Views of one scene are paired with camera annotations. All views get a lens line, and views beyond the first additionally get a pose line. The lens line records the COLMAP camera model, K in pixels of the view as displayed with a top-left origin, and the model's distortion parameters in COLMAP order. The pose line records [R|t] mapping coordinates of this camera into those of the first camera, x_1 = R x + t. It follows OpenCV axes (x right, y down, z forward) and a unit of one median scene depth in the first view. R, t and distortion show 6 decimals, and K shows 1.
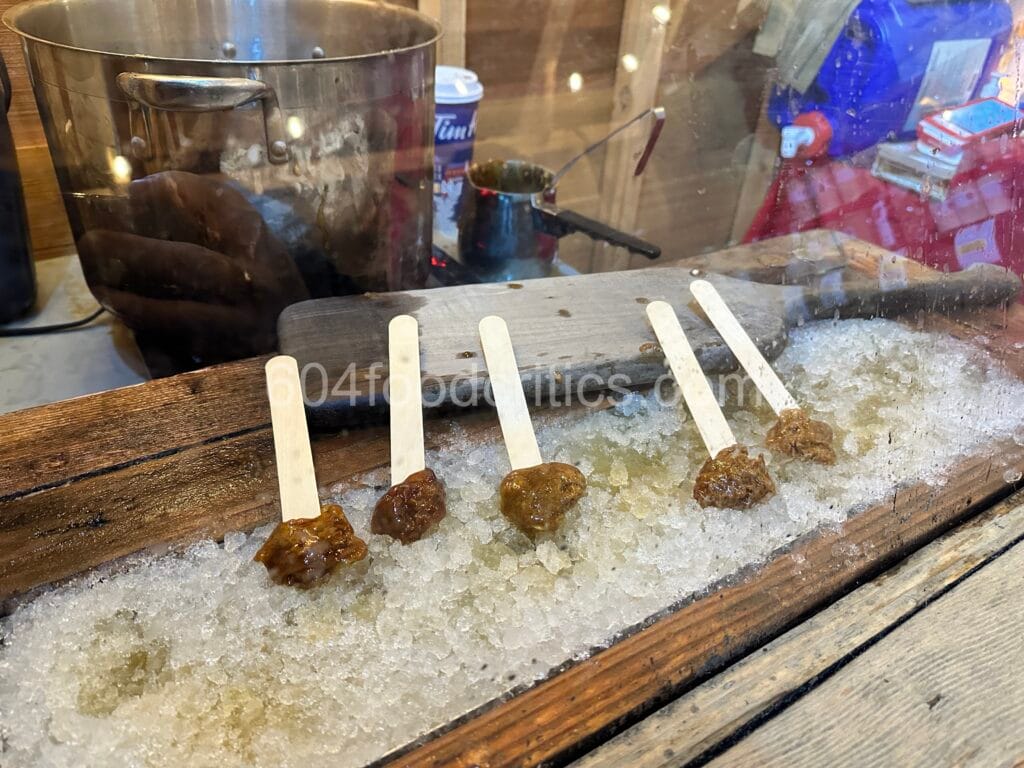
lens RADIAL K [[729.9, 0, 512.0], [0, 729.9, 384.0], [0, 0, 1]] dist [0.006882, 0.002931]
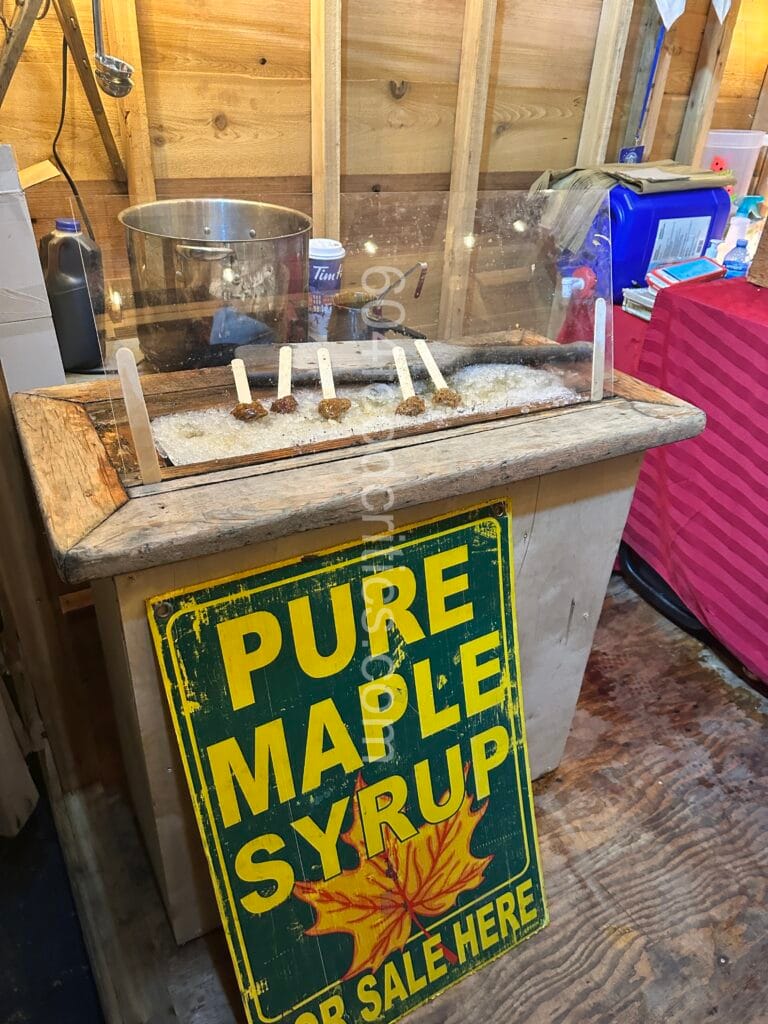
lens RADIAL K [[658.1, 0, 382.2], [0, 658.1, 494.3], [0, 0, 1]] dist [0.055541, -0.000835]
pose [[0.998623, 0.024828, -0.046210, 0.237642], [-0.026096, 0.999294, -0.027028, 0.375317], [0.045506, 0.028196, 0.998566, -0.977739]]
